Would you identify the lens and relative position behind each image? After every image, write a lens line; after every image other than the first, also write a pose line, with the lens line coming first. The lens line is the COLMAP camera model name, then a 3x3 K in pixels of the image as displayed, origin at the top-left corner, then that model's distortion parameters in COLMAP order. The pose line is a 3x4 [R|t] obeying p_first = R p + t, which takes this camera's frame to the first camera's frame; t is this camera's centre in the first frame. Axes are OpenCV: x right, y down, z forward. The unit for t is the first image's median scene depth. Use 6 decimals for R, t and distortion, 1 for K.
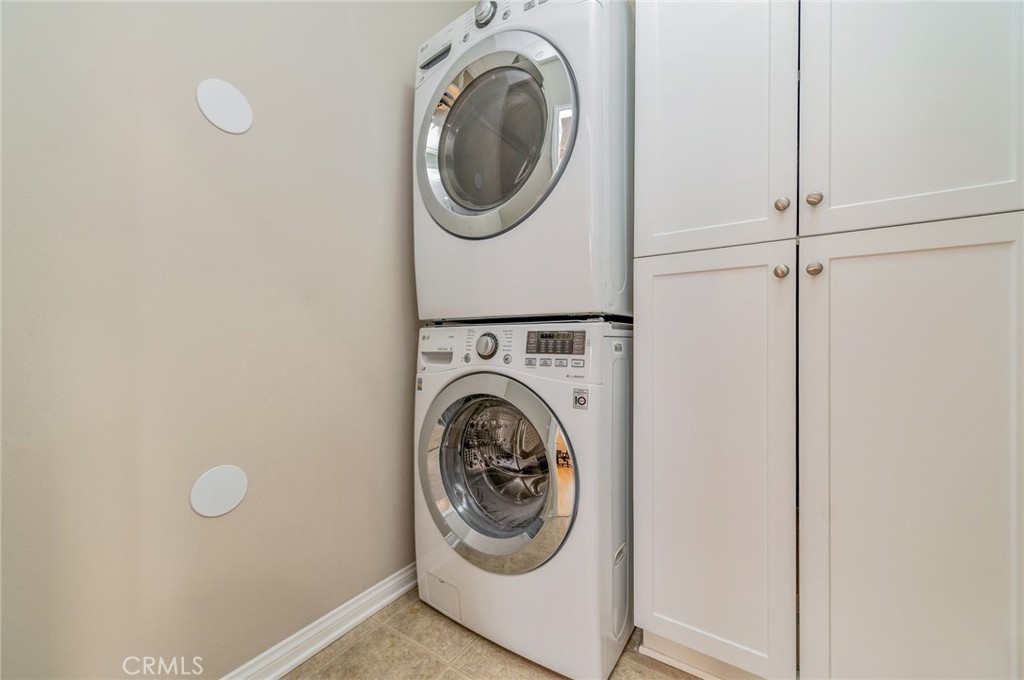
lens RADIAL K [[395.4, 0, 509.1], [0, 395.4, 339.3], [0, 0, 1]] dist [-0.005972, -0.000031]
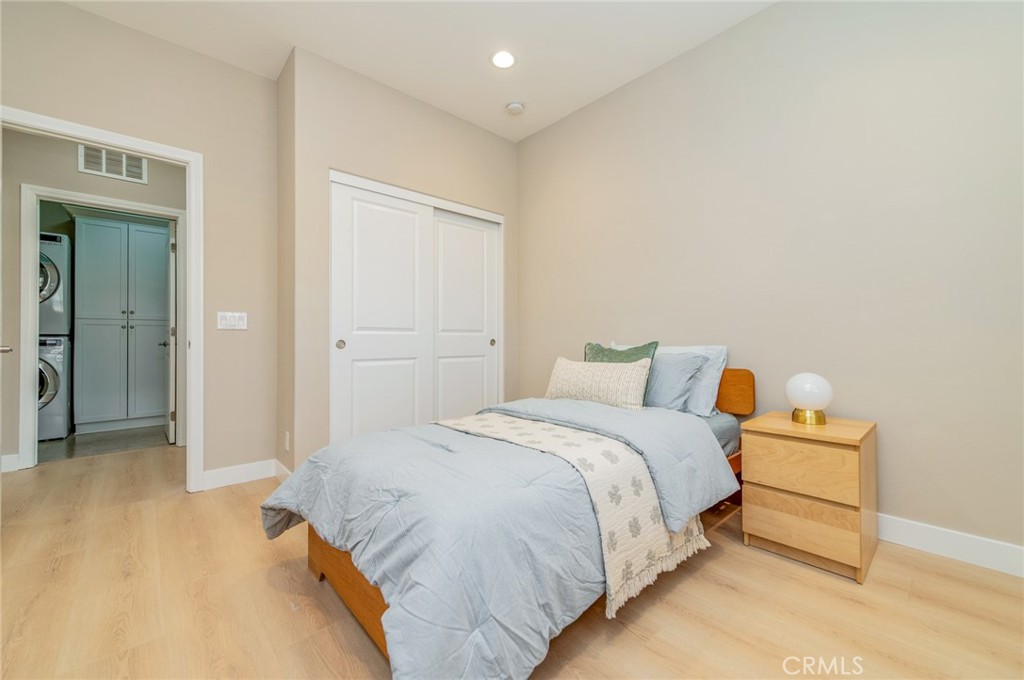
lens RADIAL K [[395.4, 0, 508.4], [0, 395.4, 339.9], [0, 0, 1]] dist [-0.005972, -0.000031]
pose [[0.228944, 0.001949, 0.973438, -2.673064], [0.008071, 0.999960, -0.003900, 0.031331], [-0.973406, 0.008749, 0.228919, -4.302554]]
